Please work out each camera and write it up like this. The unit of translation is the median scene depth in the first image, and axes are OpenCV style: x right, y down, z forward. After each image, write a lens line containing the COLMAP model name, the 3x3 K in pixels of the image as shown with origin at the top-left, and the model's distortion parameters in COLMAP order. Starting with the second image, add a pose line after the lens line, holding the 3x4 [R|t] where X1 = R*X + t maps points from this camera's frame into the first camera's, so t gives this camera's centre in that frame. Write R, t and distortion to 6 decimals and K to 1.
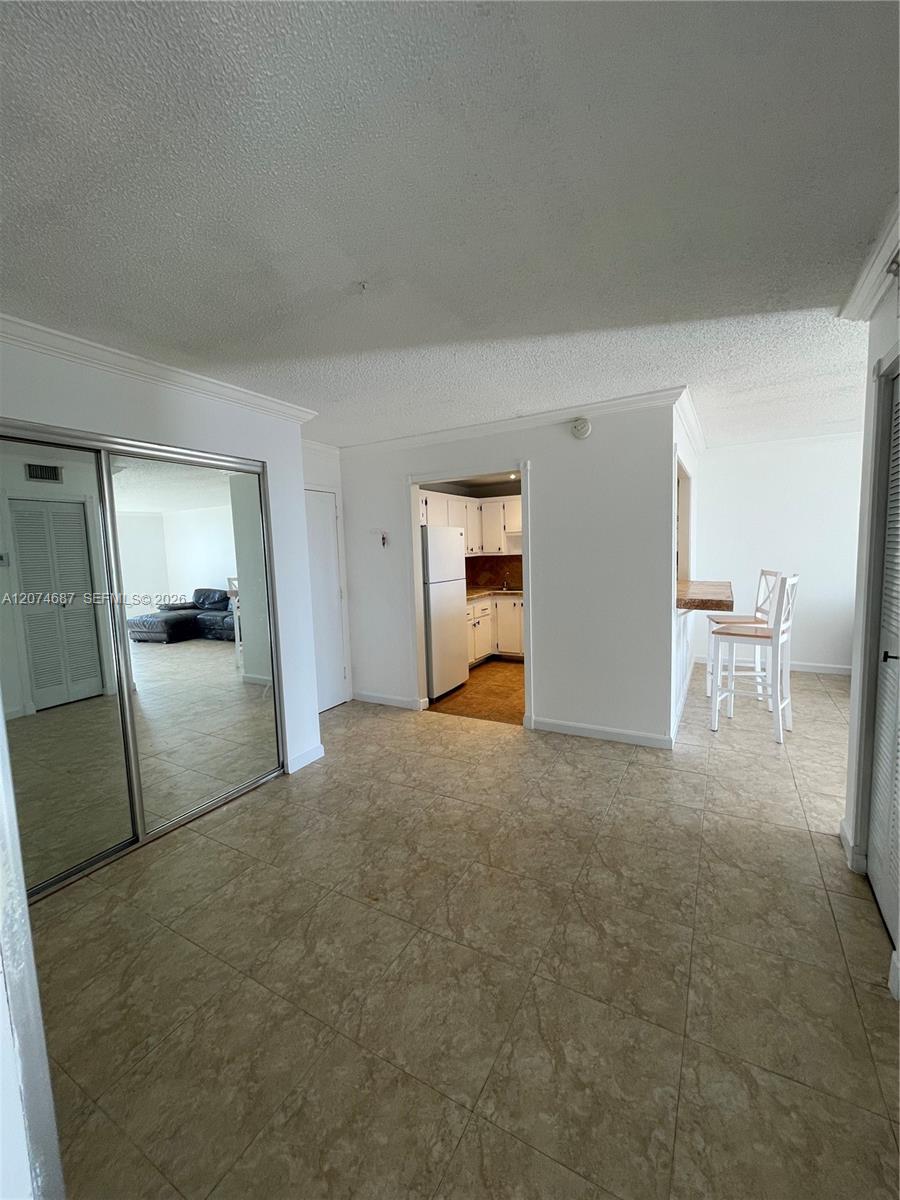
lens RADIAL K [[486.3, 0, 448.0], [0, 486.3, 594.2], [0, 0, 1]] dist [-0.000757, 0.000319]
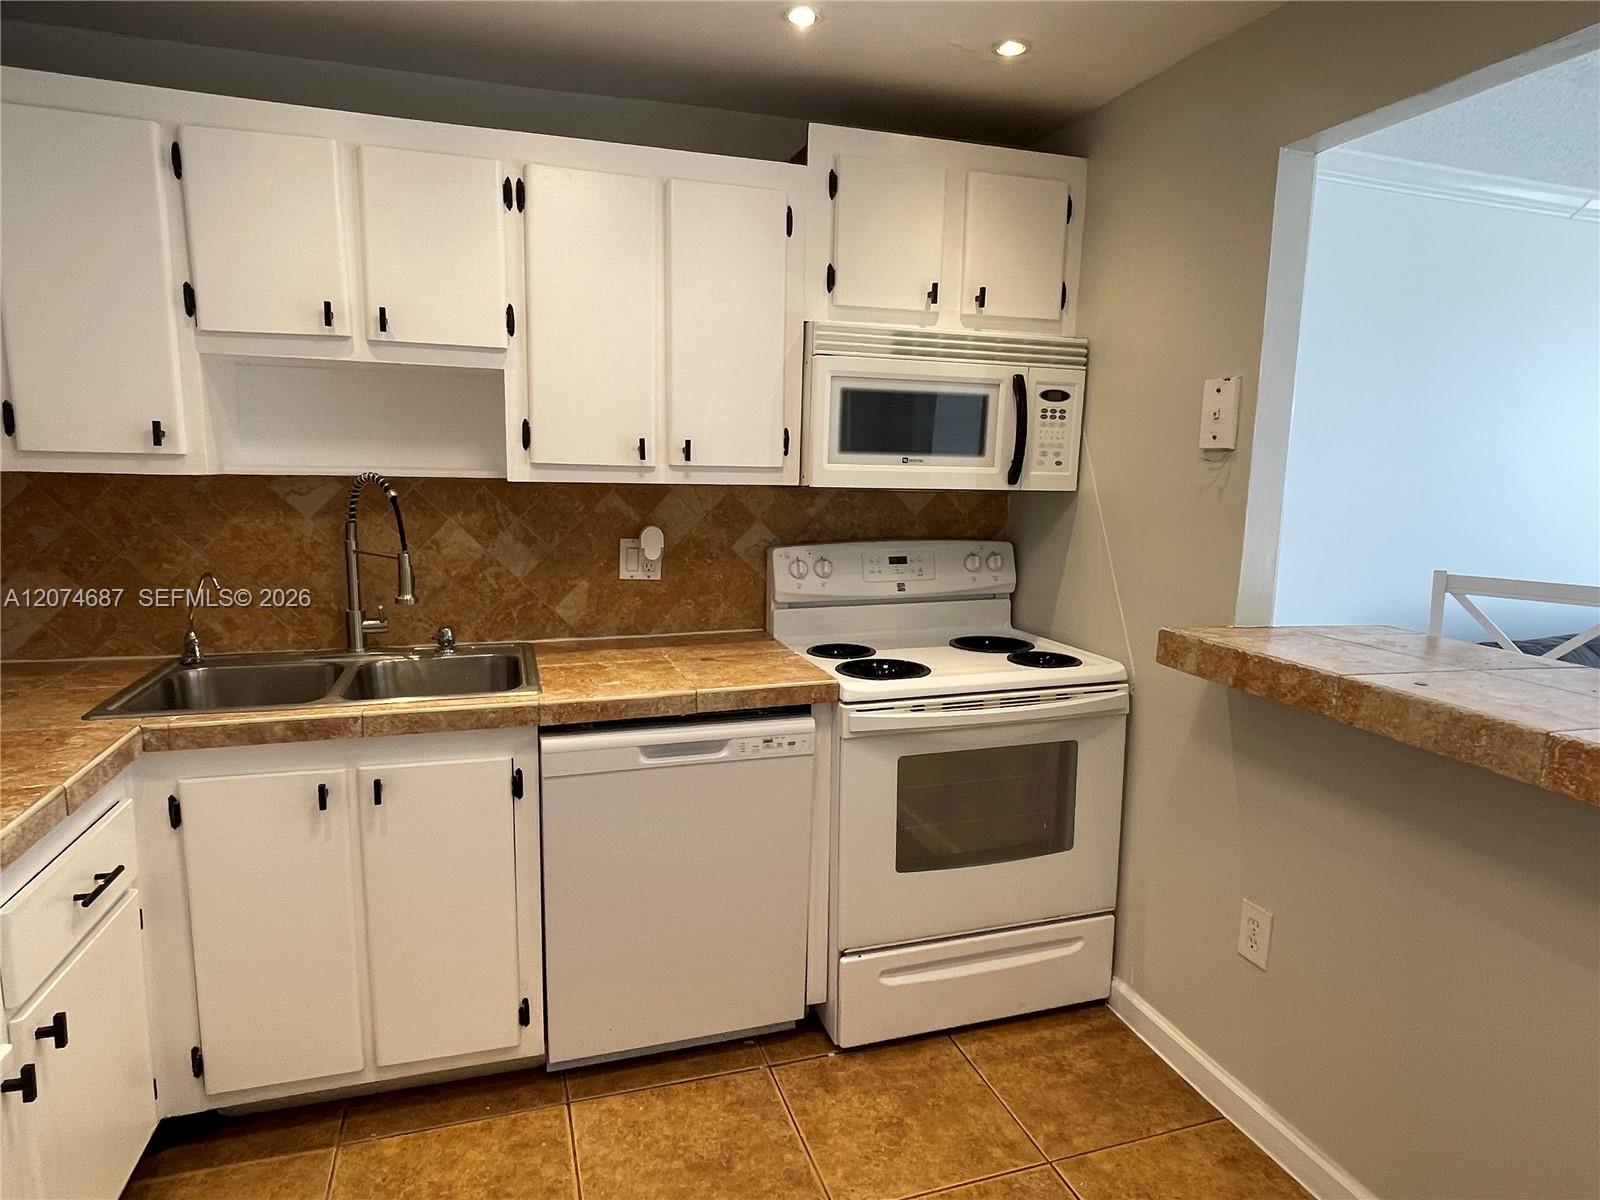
lens RADIAL K [[939.9, 0, 790.2], [0, 939.9, 605.2], [0, 0, 1]] dist [0.010917, -0.011918]
pose [[0.678471, -0.063129, 0.731910, 0.038512], [0.024546, 0.997693, 0.063300, -0.105734], [-0.734217, -0.024982, 0.678455, 1.301664]]
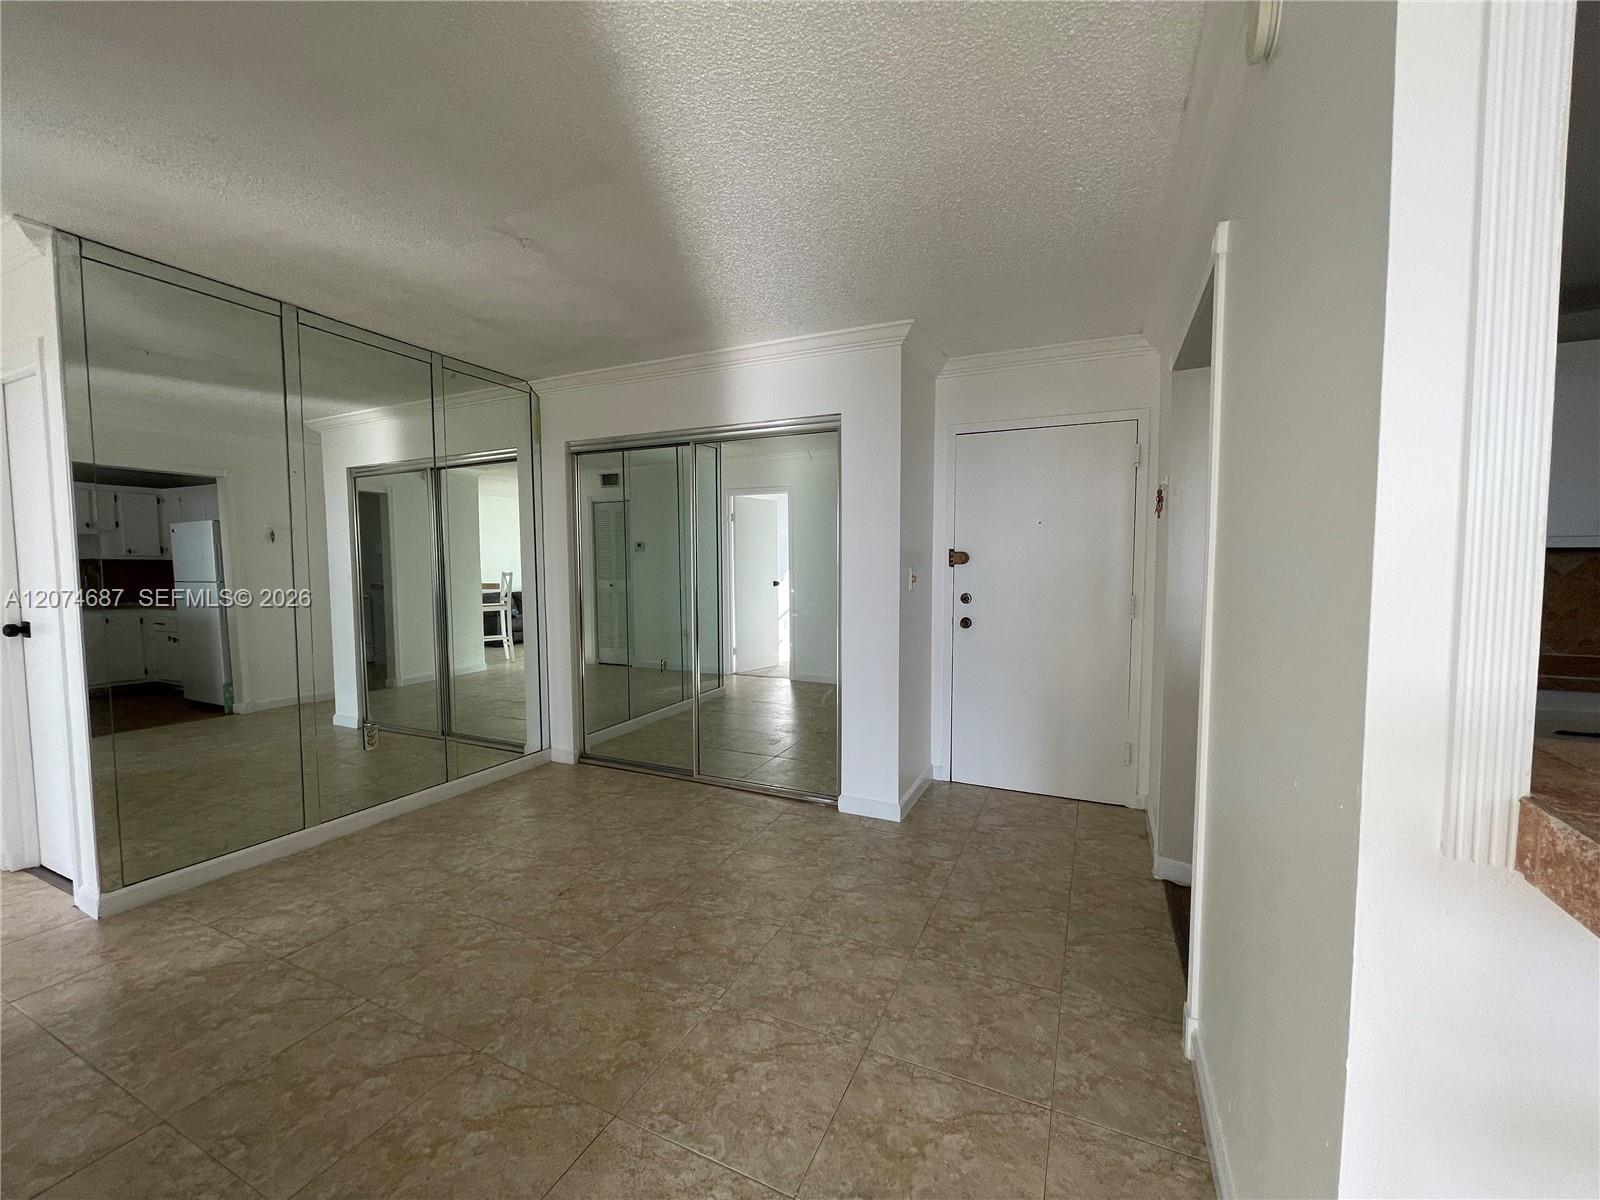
lens RADIAL K [[648.5, 0, 791.8], [0, 648.5, 602.3], [0, 0, 1]] dist [-0.000757, 0.000319]
pose [[0.077847, 0.095626, -0.992369, 0.686409], [-0.094950, 0.991576, 0.088101, -0.048226], [0.992434, 0.087367, 0.086271, 0.830447]]
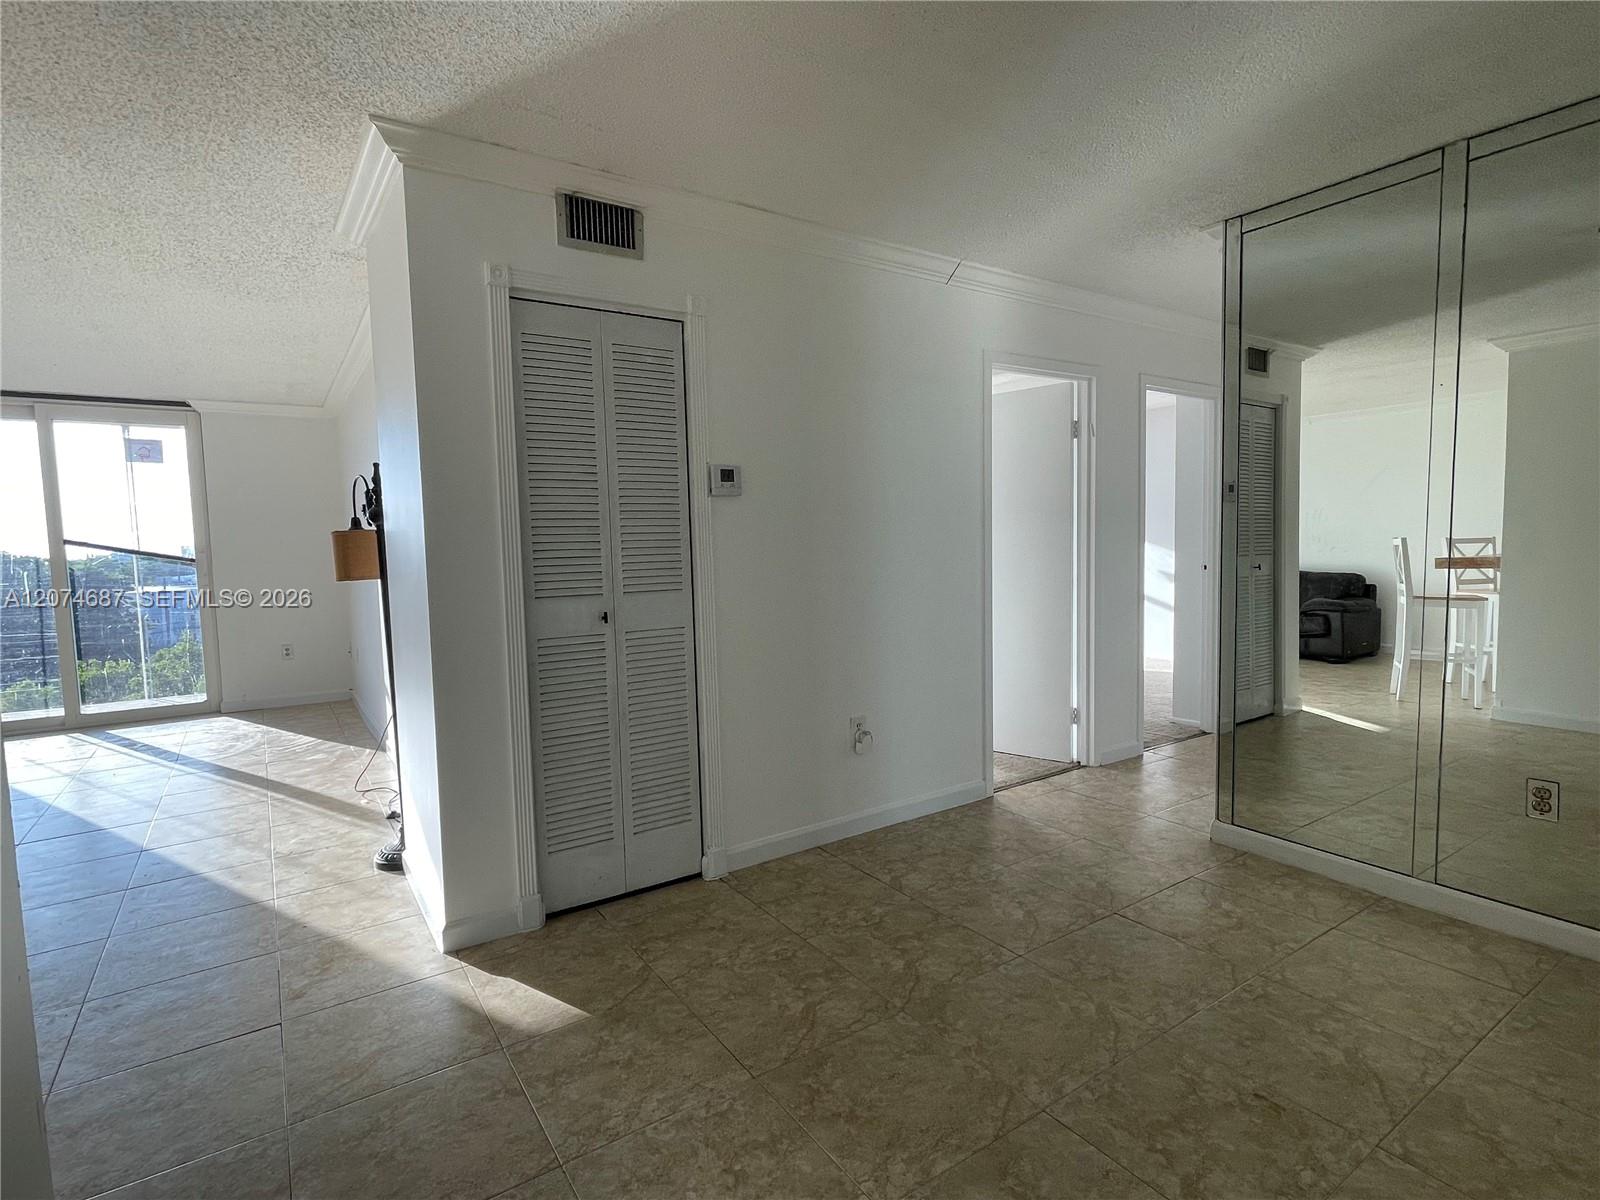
lens RADIAL K [[806.3, 0, 795.6], [0, 806.3, 604.1], [0, 0, 1]] dist [-0.002419, 0.003147]
pose [[-0.894672, 0.023399, 0.446110, -0.065119], [0.097987, 0.984587, 0.144869, -0.048416], [-0.435844, 0.173323, -0.883175, 1.230604]]
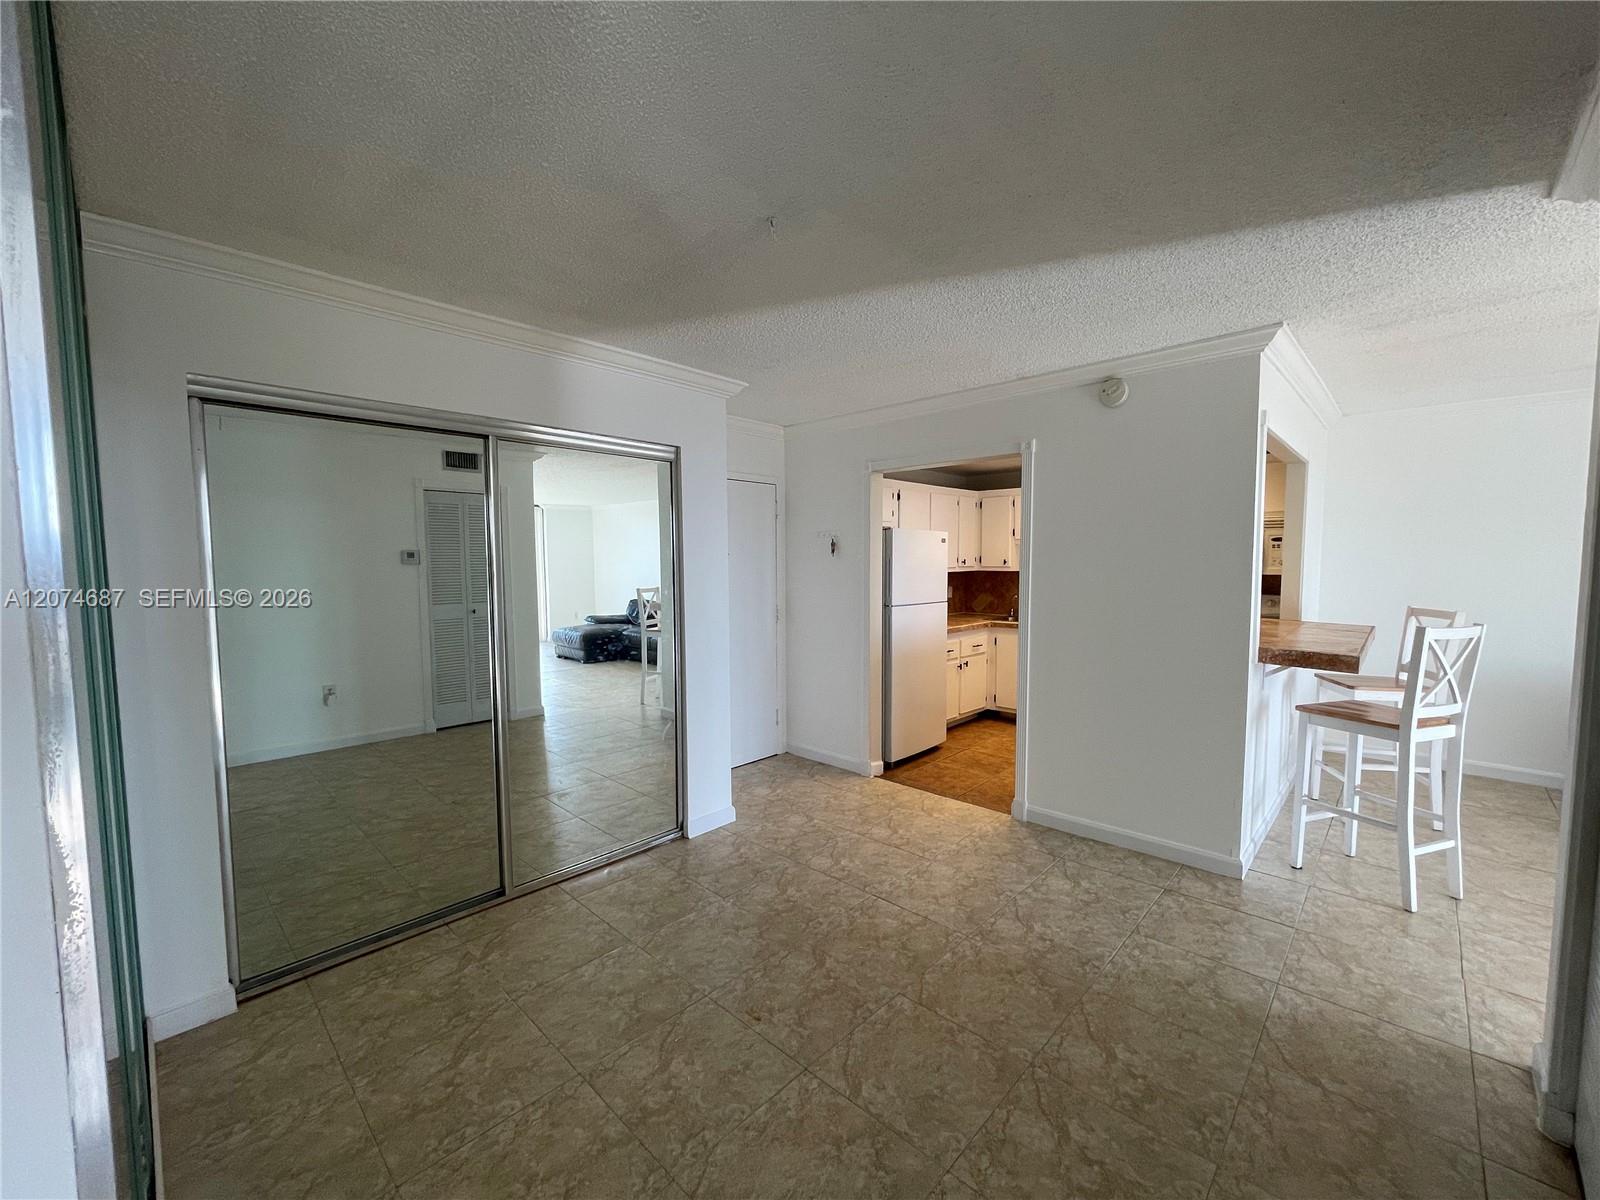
lens RADIAL K [[648.5, 0, 792.8], [0, 648.5, 602.4], [0, 0, 1]] dist [-0.000757, 0.000319]
pose [[0.968833, 0.045926, -0.243420, 0.078947], [-0.051437, 0.998543, -0.016329, -0.005452], [0.242316, 0.028341, 0.969783, 0.008135]]
